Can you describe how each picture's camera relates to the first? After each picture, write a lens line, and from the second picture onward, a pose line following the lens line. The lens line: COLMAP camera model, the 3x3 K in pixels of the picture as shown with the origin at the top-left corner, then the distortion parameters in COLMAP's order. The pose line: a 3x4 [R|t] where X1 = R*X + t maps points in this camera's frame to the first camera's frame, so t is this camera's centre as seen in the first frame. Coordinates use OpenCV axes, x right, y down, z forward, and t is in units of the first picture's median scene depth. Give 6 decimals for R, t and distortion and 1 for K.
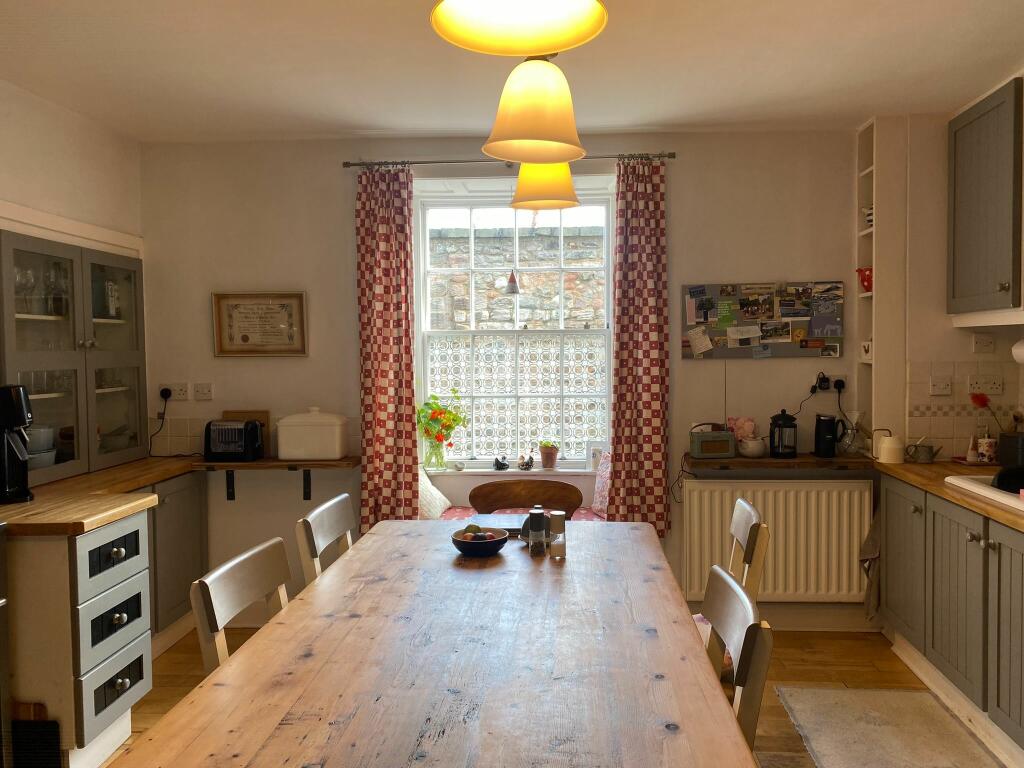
lens RADIAL K [[775.7, 0, 514.8], [0, 775.7, 383.7], [0, 0, 1]] dist [0.046967, -0.039044]
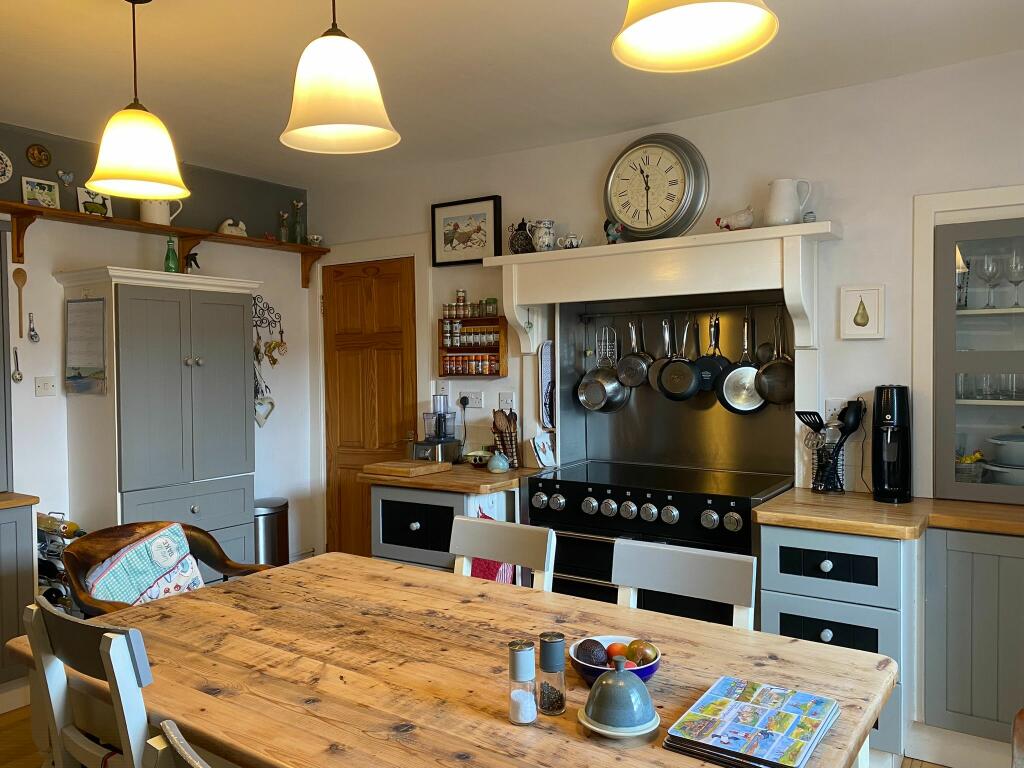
lens RADIAL K [[775.7, 0, 511.0], [0, 775.7, 384.3], [0, 0, 1]] dist [0.046967, -0.039044]
pose [[-0.510640, 0.040642, -0.858834, 0.354359], [-0.022535, 0.997906, 0.060623, -0.037784], [0.859499, 0.050311, -0.508655, 0.822735]]
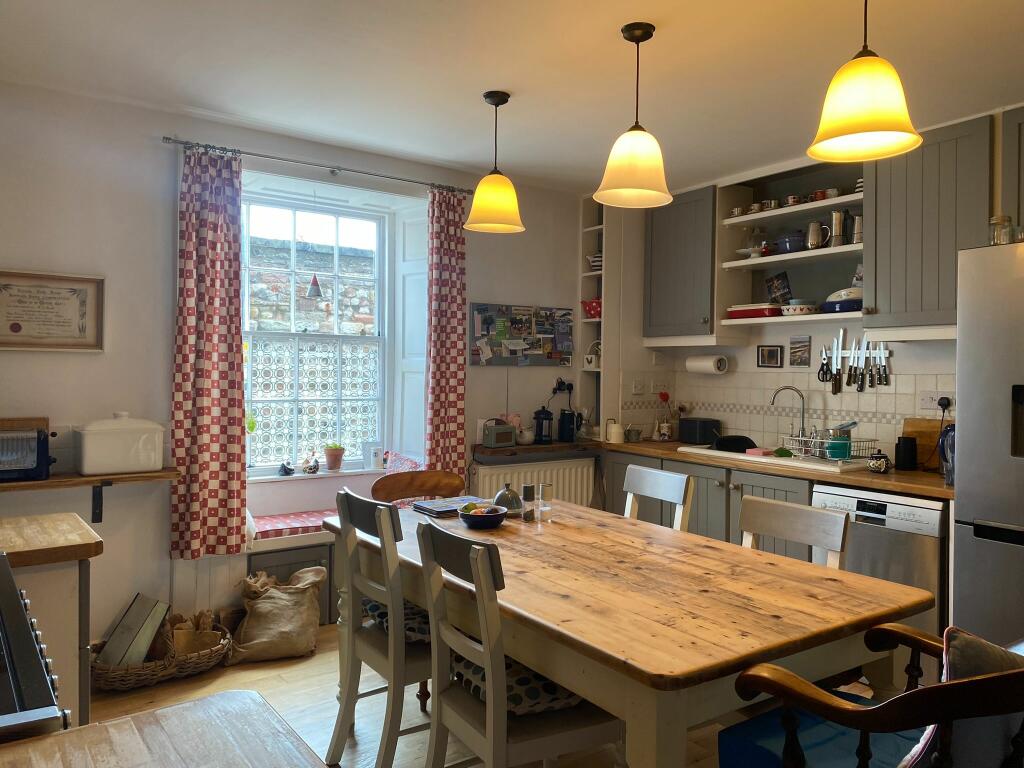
lens RADIAL K [[775.7, 0, 517.5], [0, 775.7, 379.9], [0, 0, 1]] dist [0.046967, -0.039044]
pose [[0.763850, 0.009648, 0.645322, -0.491538], [0.010055, 0.999589, -0.026846, 0.022655], [-0.645316, 0.026995, 0.763439, 0.062053]]
